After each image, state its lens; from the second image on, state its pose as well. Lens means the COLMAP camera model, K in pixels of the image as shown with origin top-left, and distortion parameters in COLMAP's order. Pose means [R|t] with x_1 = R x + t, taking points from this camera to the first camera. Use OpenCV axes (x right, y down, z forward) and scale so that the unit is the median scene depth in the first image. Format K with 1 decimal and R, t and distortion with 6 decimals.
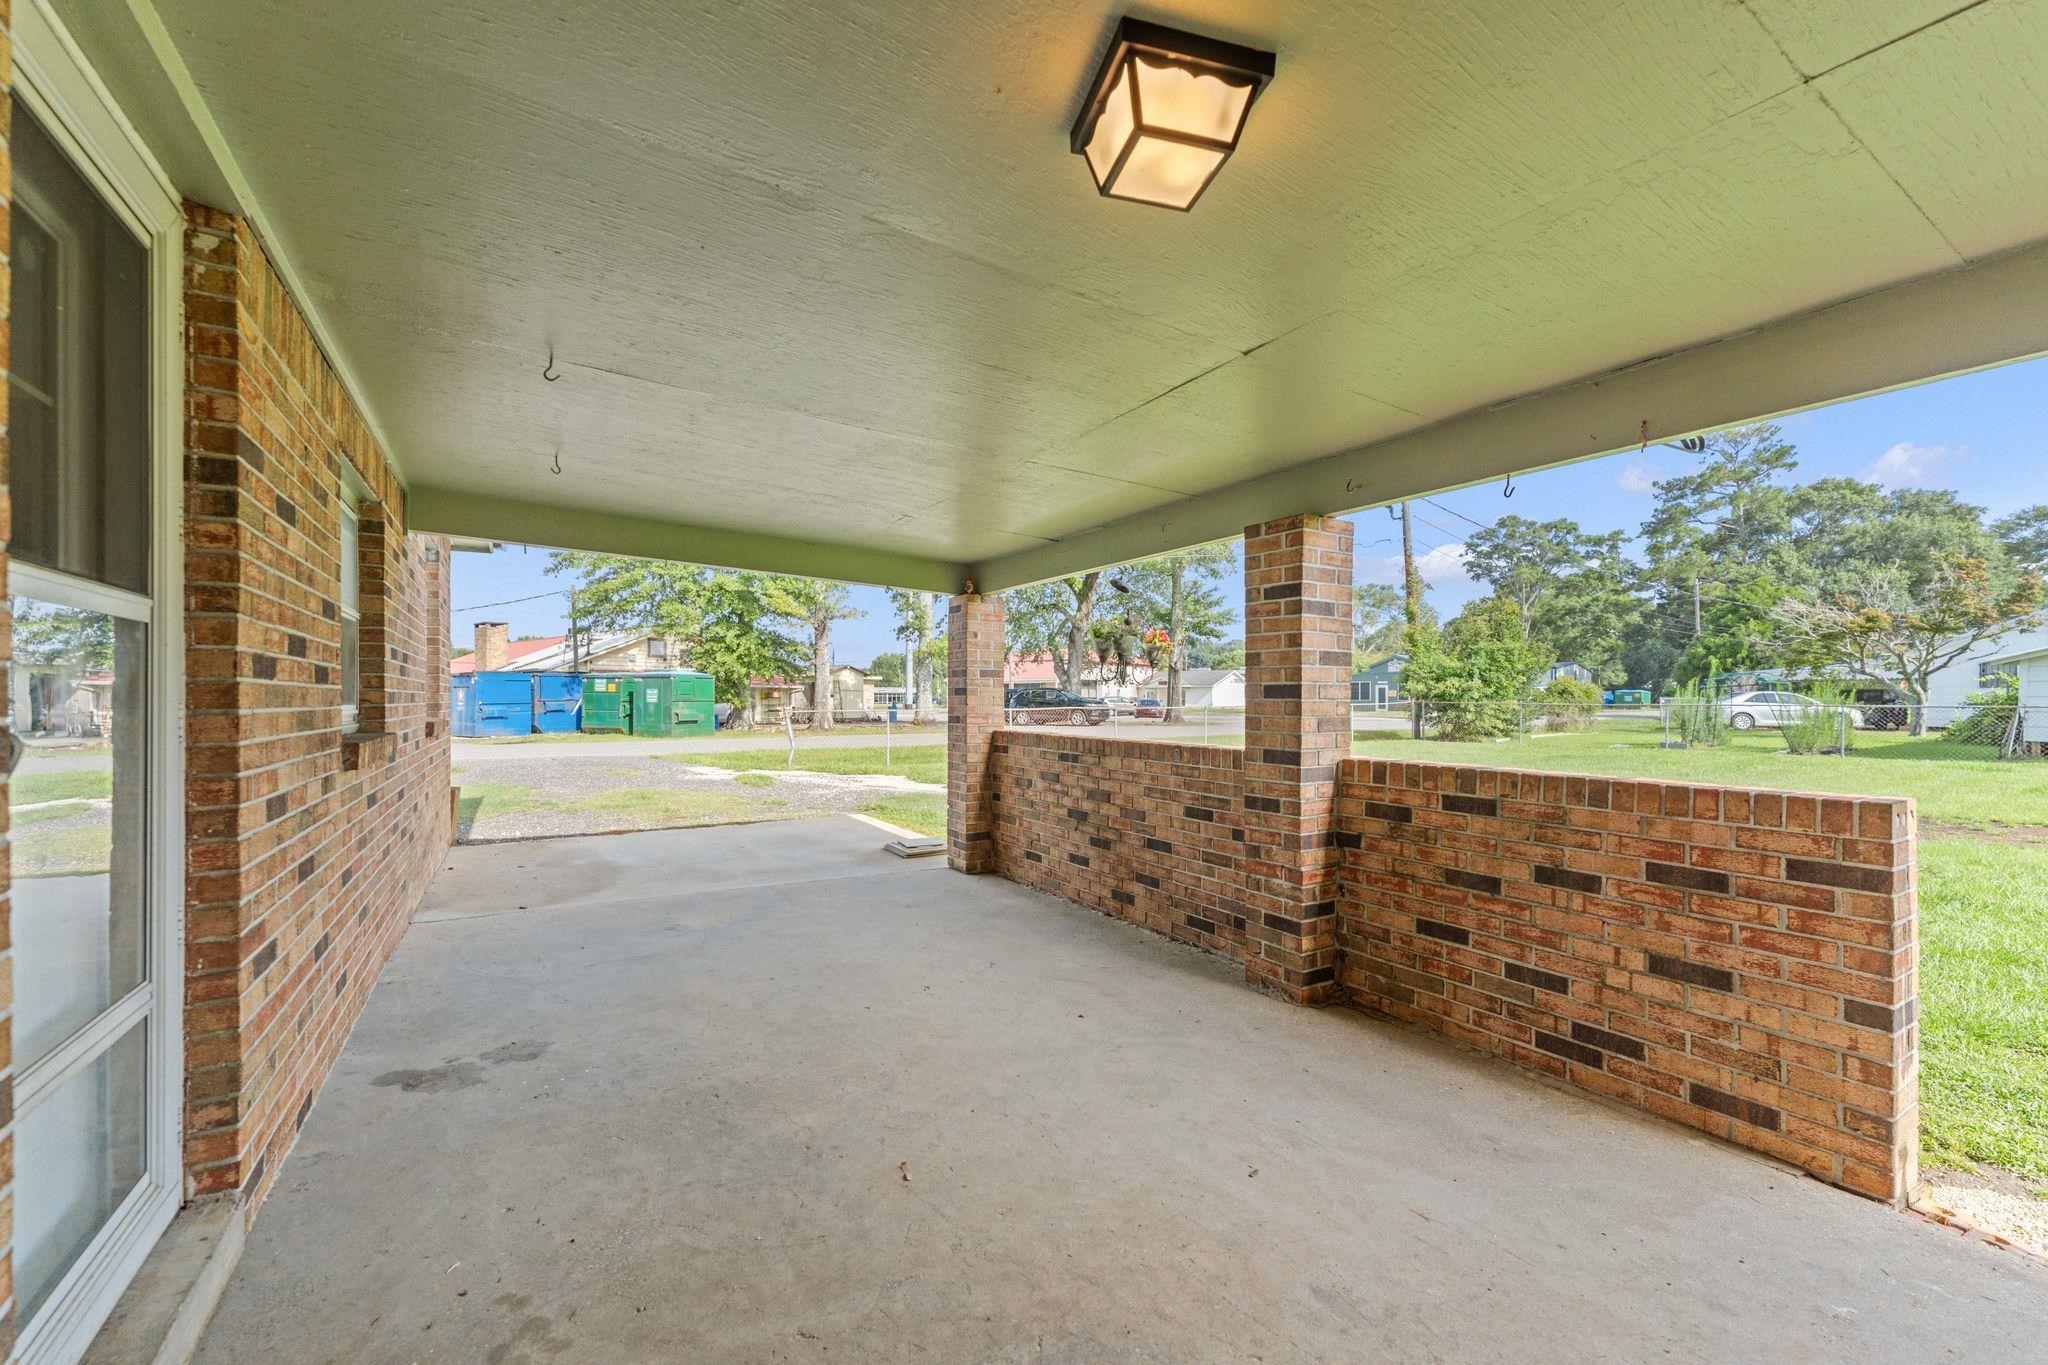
lens RADIAL K [[828.8, 0, 1023.3], [0, 828.8, 708.0], [0, 0, 1]] dist [0.000693, 0.000040]
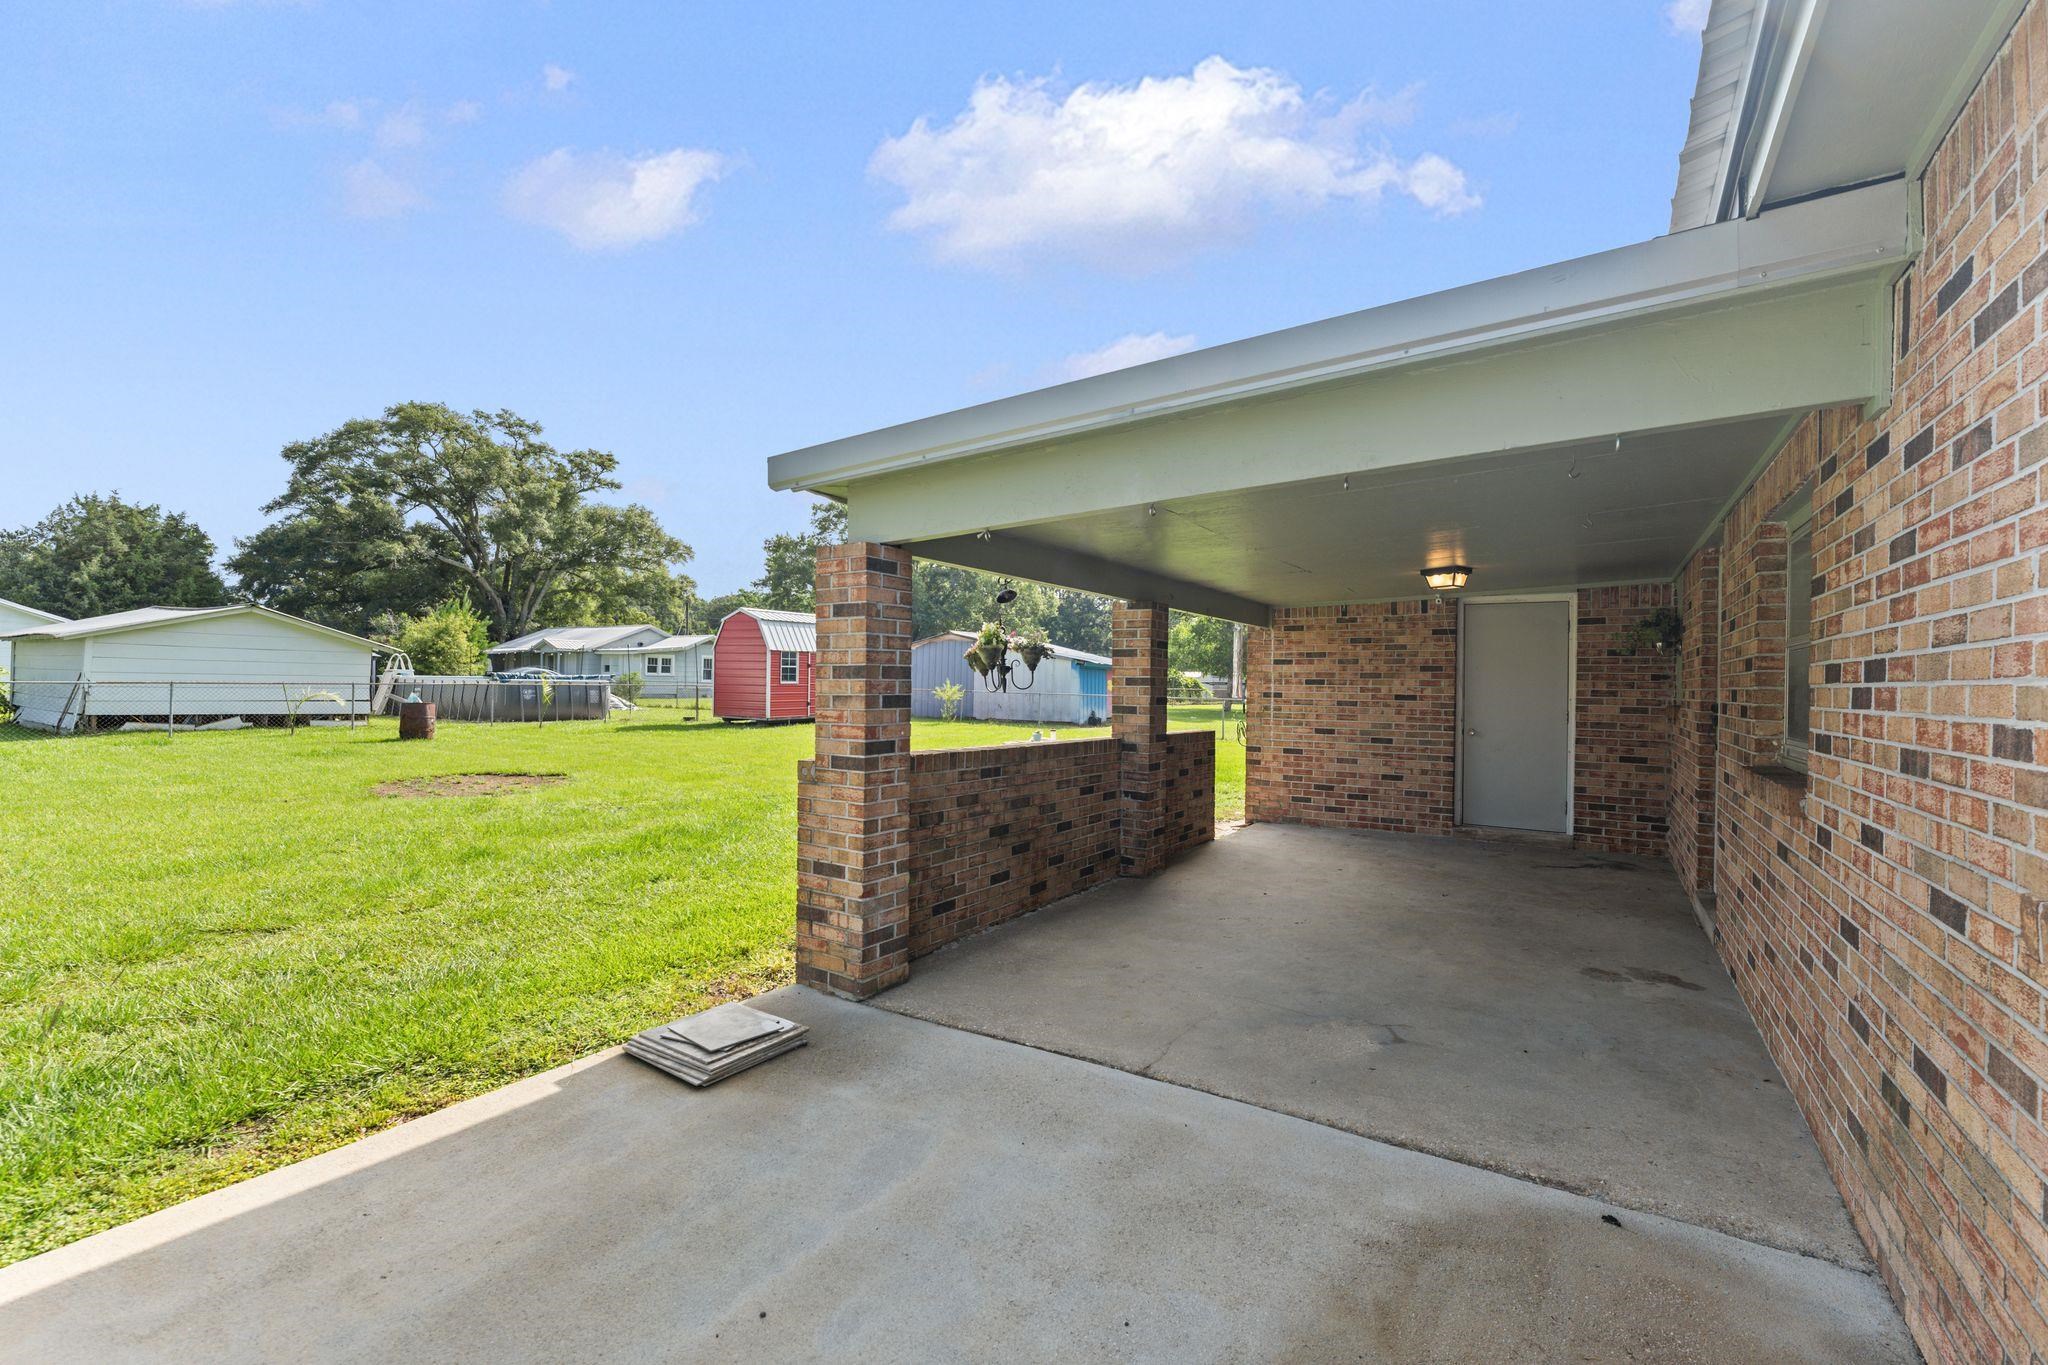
lens RADIAL K [[865.2, 0, 1021.6], [0, 865.2, 690.3], [0, 0, 1]] dist [-0.004587, -0.000211]
pose [[-0.435961, -0.015450, 0.899833, -0.904186], [-0.007096, 0.999881, 0.013730, -0.048513], [-0.899938, -0.000400, -0.436018, 1.534181]]
